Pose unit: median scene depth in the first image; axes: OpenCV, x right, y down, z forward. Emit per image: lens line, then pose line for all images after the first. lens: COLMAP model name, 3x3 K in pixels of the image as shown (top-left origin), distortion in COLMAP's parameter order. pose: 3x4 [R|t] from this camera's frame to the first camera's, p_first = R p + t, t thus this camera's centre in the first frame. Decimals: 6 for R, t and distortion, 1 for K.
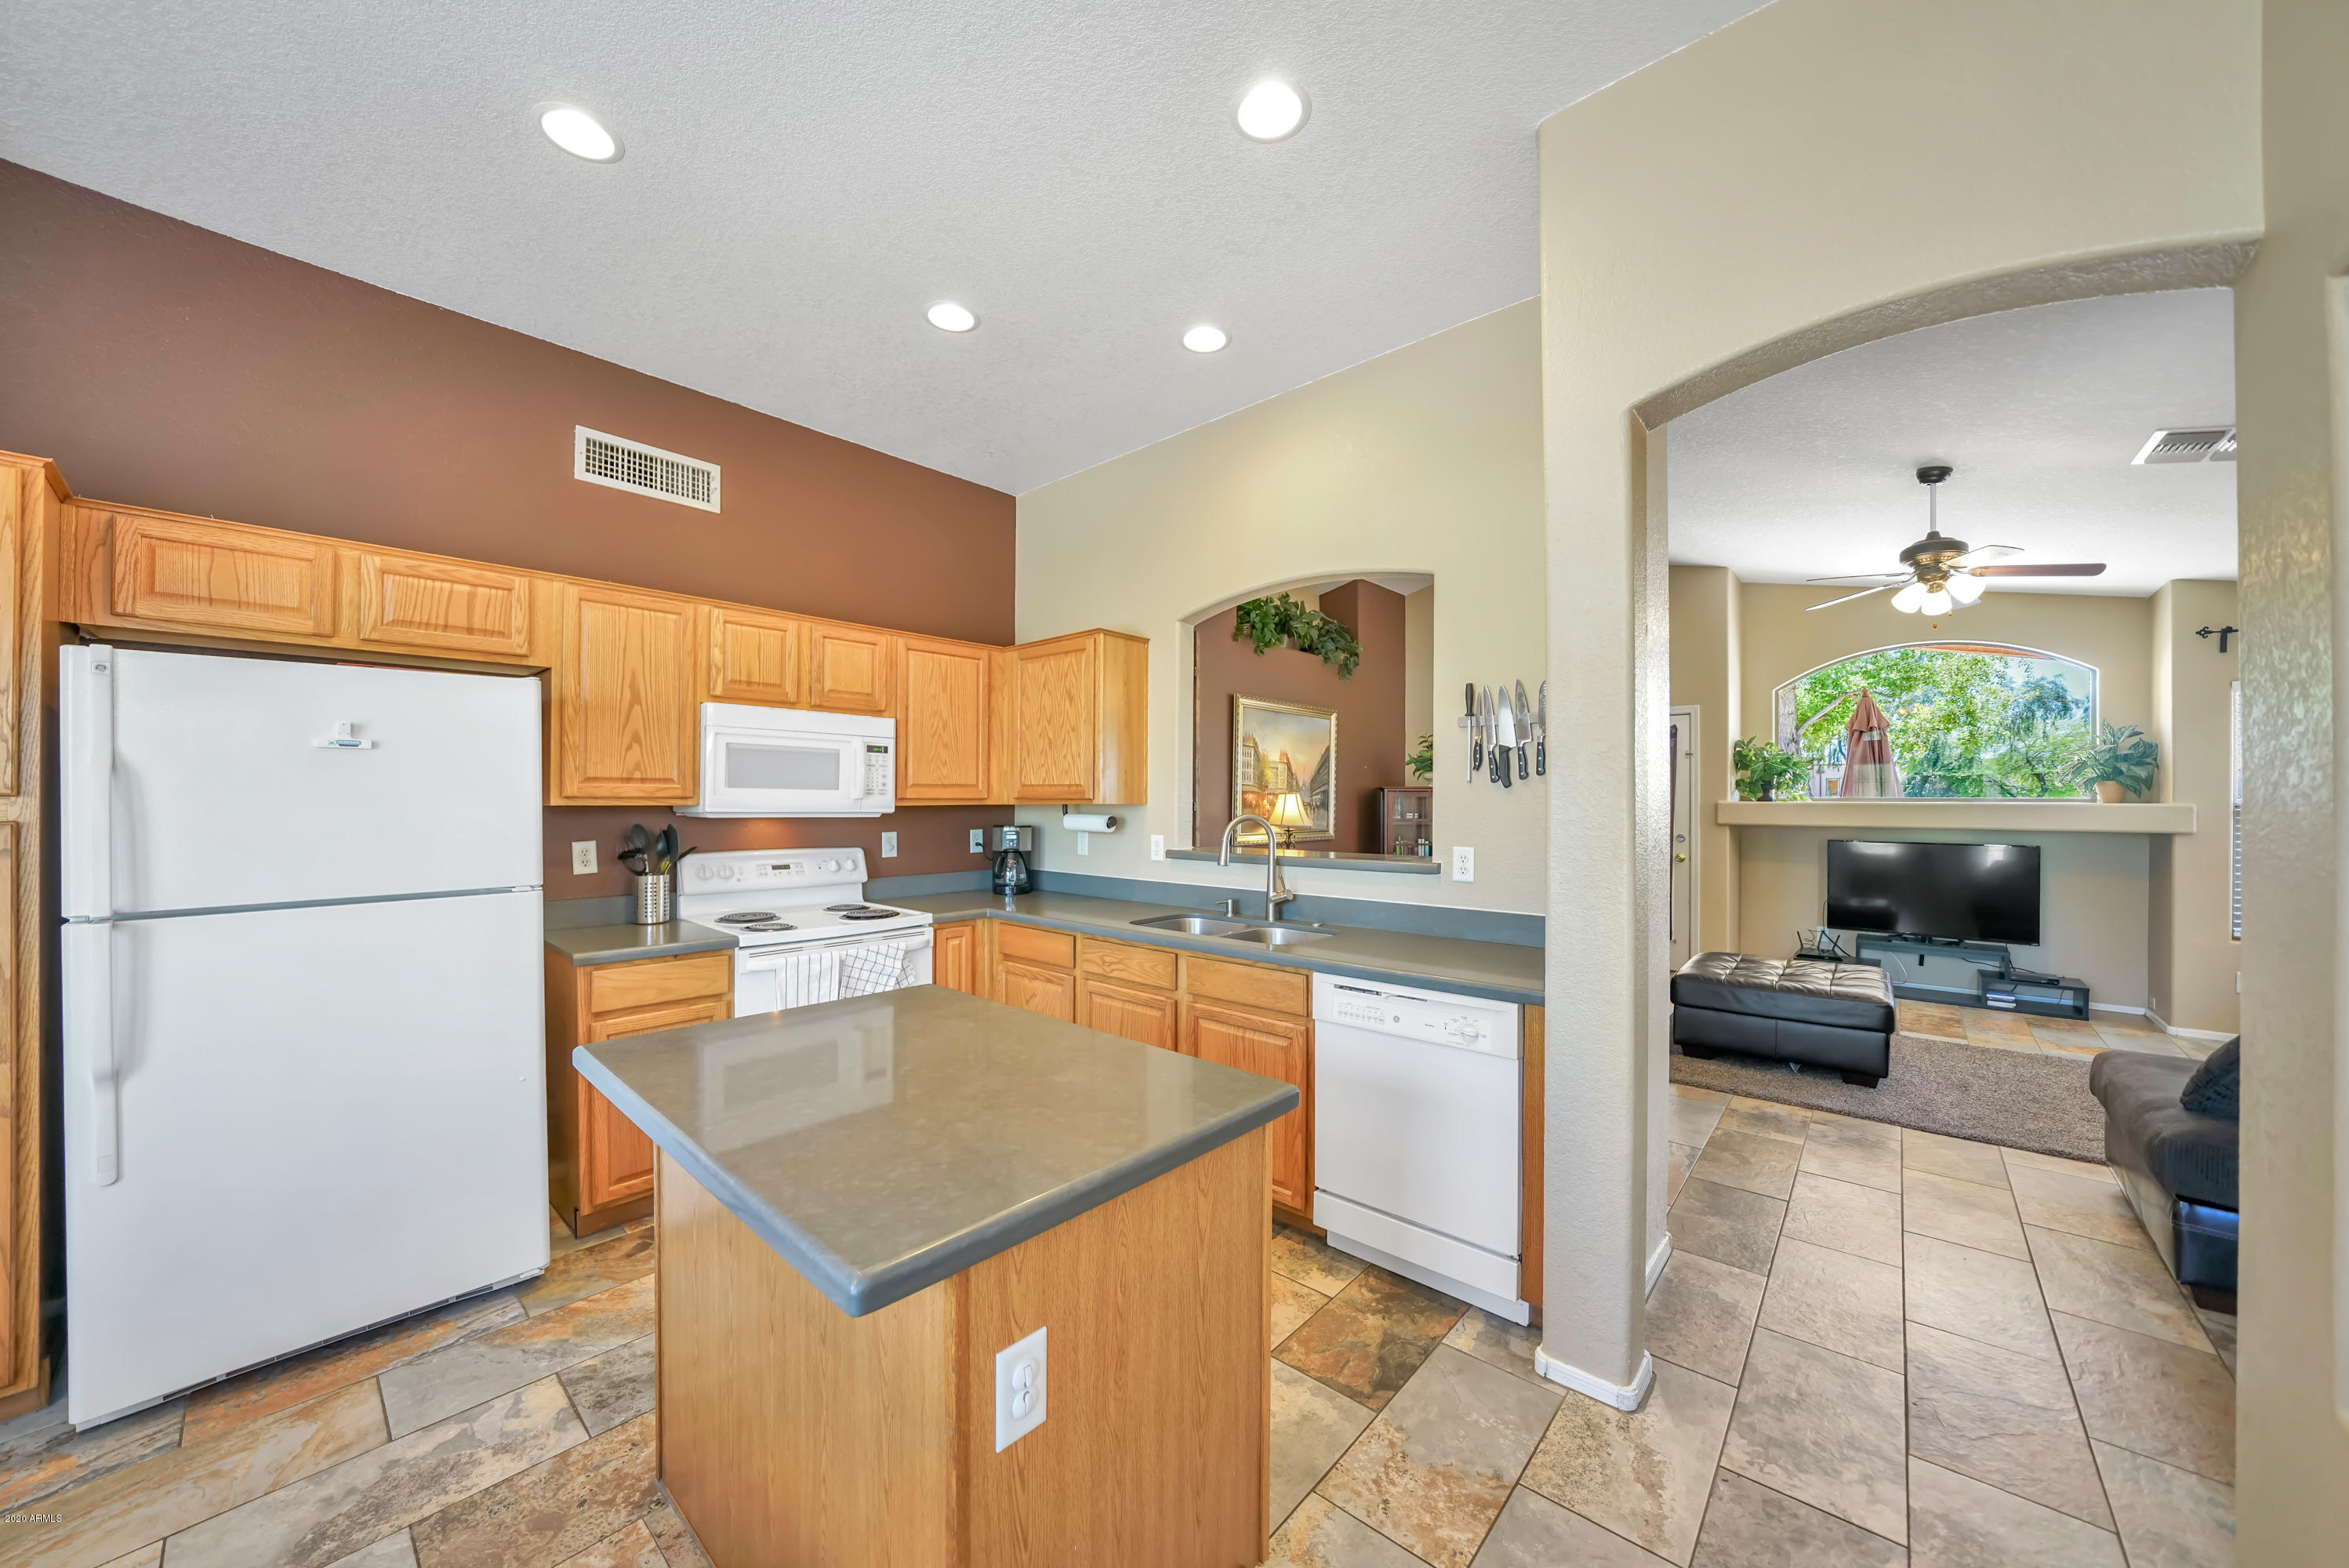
lens RADIAL K [[823.1, 0, 1173.1], [0, 823.1, 796.3], [0, 0, 1]] dist [-0.023797, 0.001739]
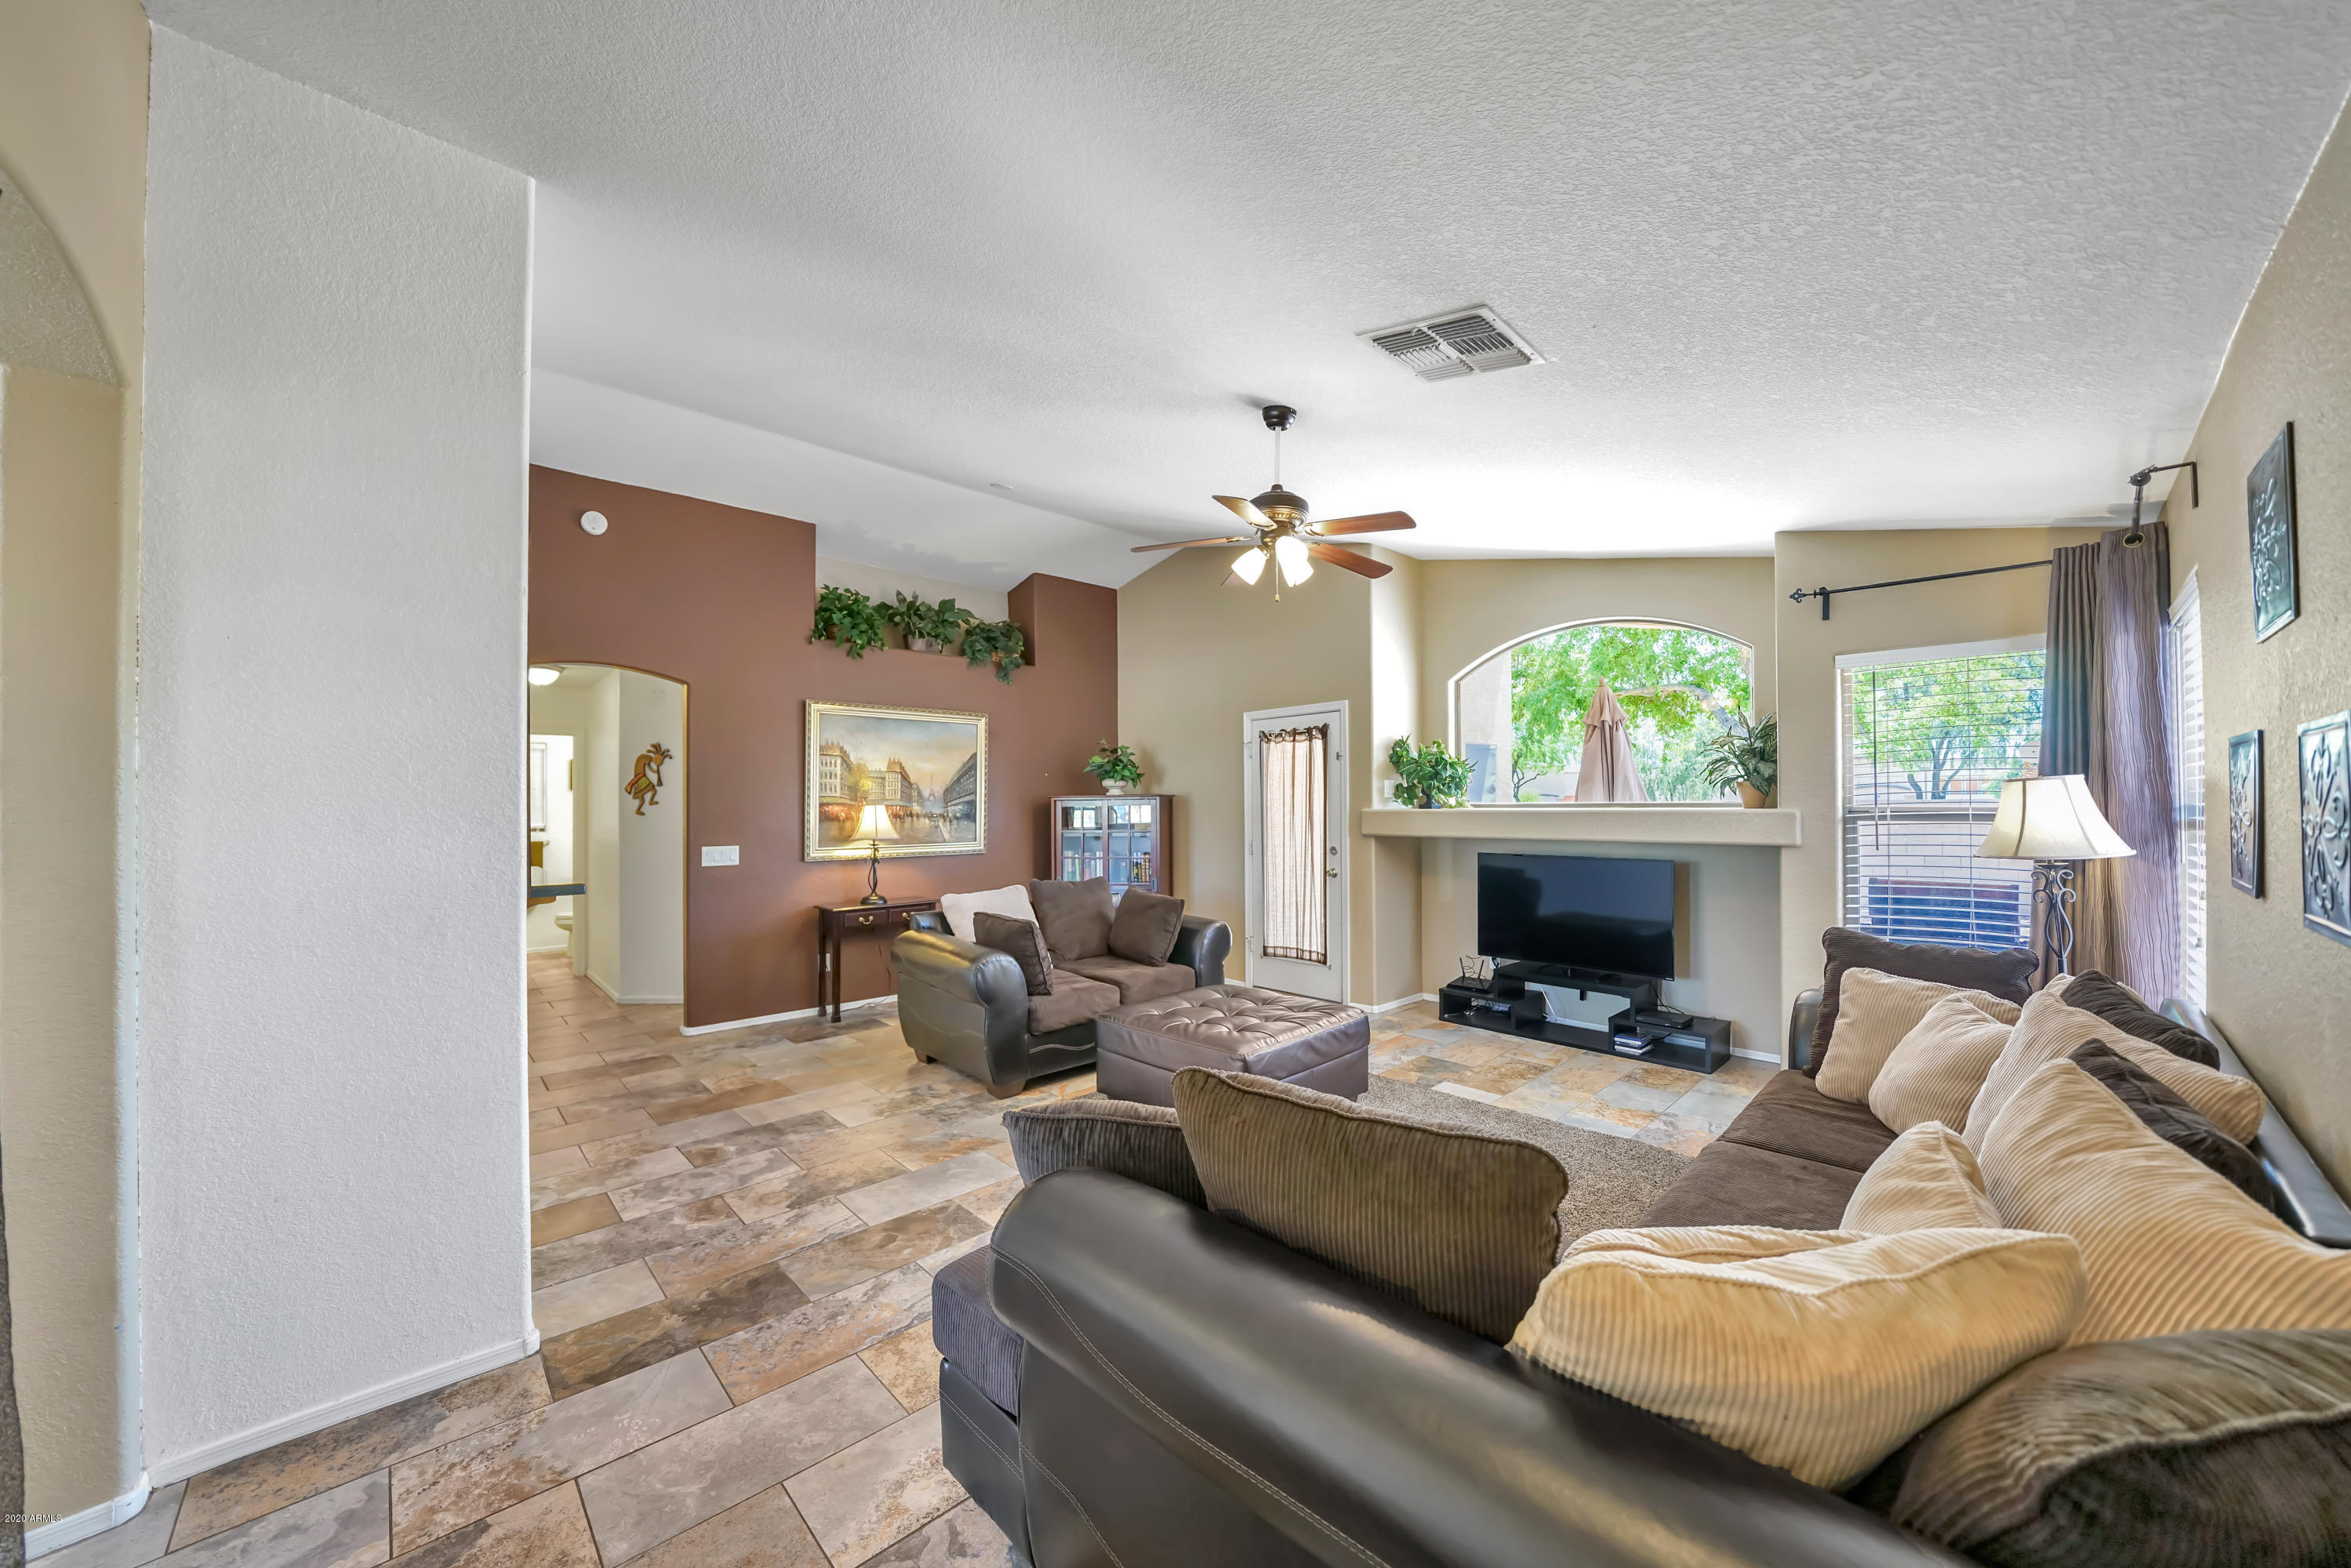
lens RADIAL K [[830.7, 0, 1166.7], [0, 830.7, 793.4], [0, 0, 1]] dist [-0.023315, 0.002890]
pose [[0.996249, -0.010146, -0.085934, 0.902727], [0.009374, 0.999912, -0.009392, -0.007345], [0.086021, 0.008552, 0.996257, 0.143870]]
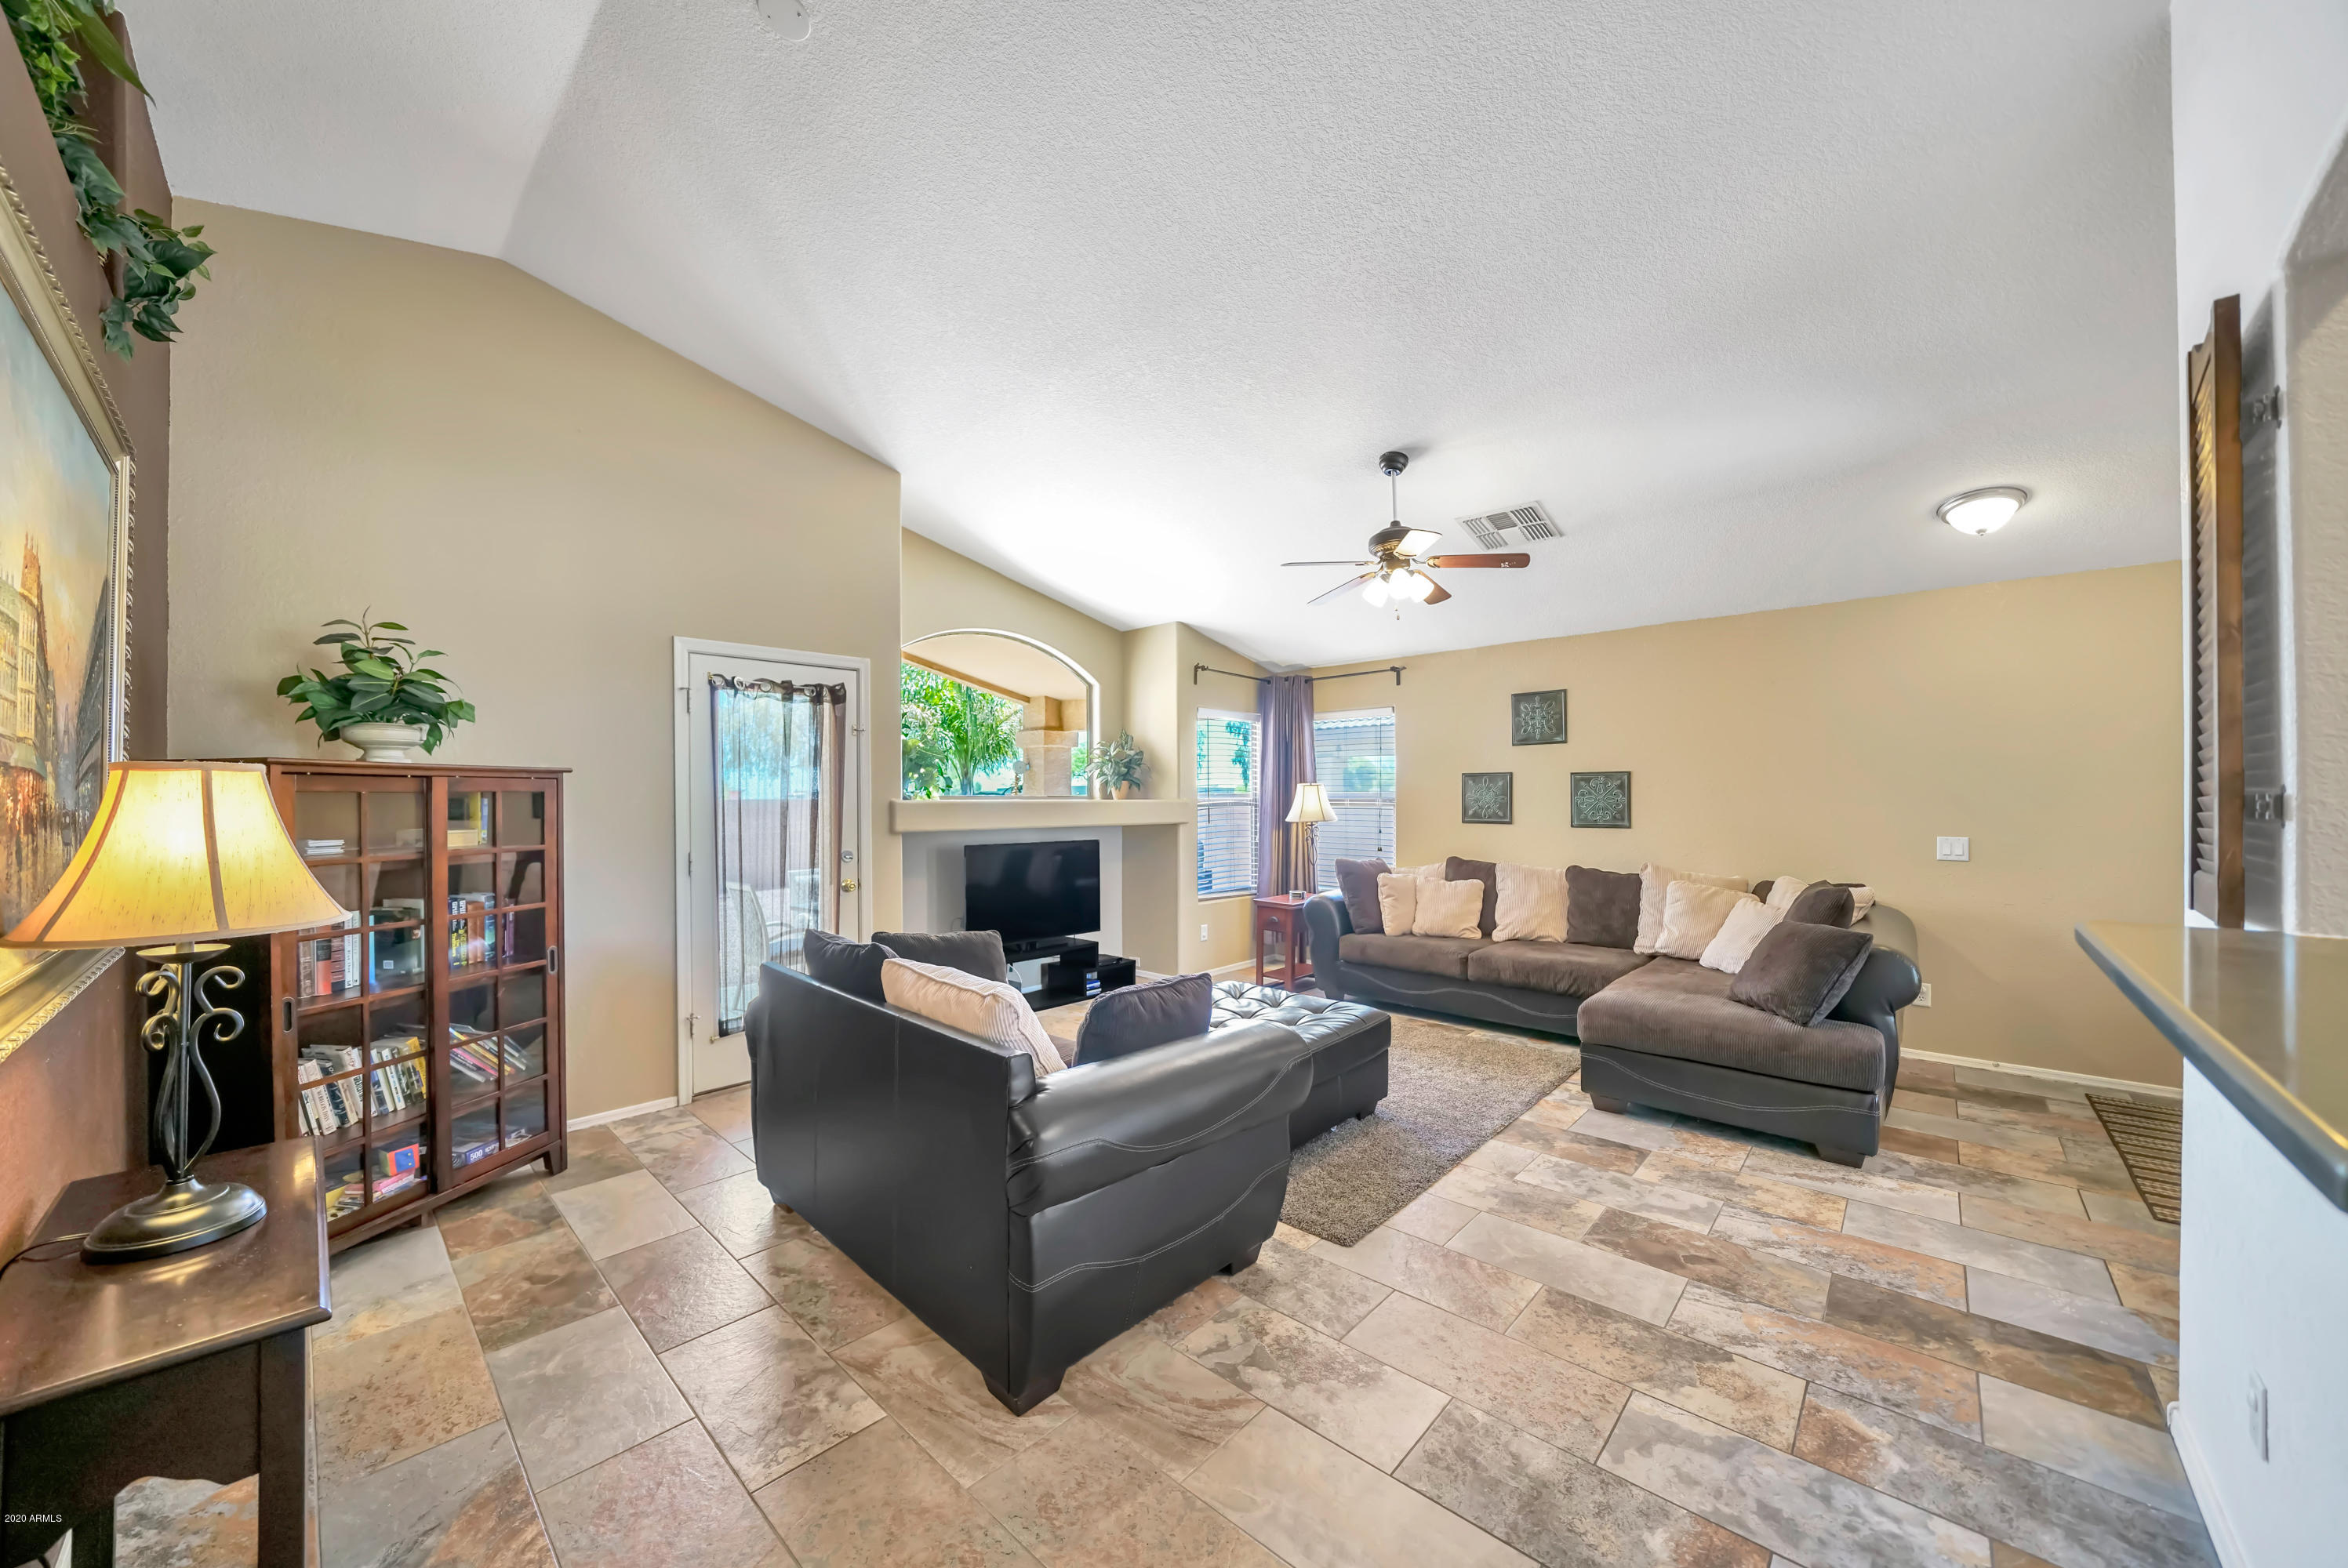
lens RADIAL K [[833.3, 0, 1178.2], [0, 833.3, 786.3], [0, 0, 1]] dist [-0.025131, 0.002839]
pose [[0.018945, 0.012463, 0.999743, -0.076536], [0.001801, 0.999920, -0.012499, 0.005954], [-0.999819, 0.002037, 0.018921, 1.250831]]
